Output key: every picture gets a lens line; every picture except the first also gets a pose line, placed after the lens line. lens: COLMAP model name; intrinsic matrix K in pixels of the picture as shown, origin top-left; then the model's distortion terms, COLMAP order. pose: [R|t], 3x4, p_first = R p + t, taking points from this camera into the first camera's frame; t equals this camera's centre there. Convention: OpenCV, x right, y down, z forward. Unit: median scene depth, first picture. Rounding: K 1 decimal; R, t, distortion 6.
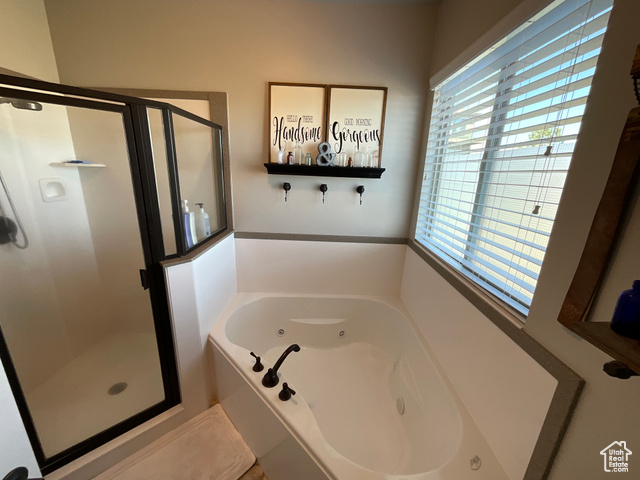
lens RADIAL K [[258.4, 0, 320.0], [0, 258.4, 240.0], [0, 0, 1]] dist [-0.000490, -0.000302]
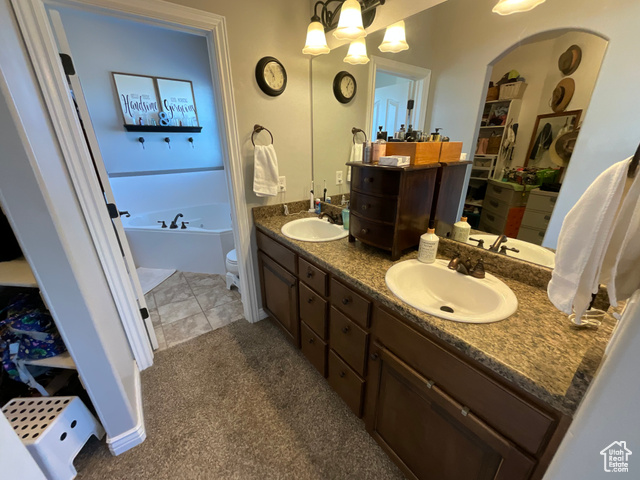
lens RADIAL K [[258.4, 0, 320.0], [0, 258.4, 240.0], [0, 0, 1]] dist [-0.000490, -0.000302]
pose [[0.800939, -0.255327, 0.541576, -0.286876], [0.187299, 0.965965, 0.178409, 0.339345], [-0.568696, -0.041459, 0.821502, -1.054812]]
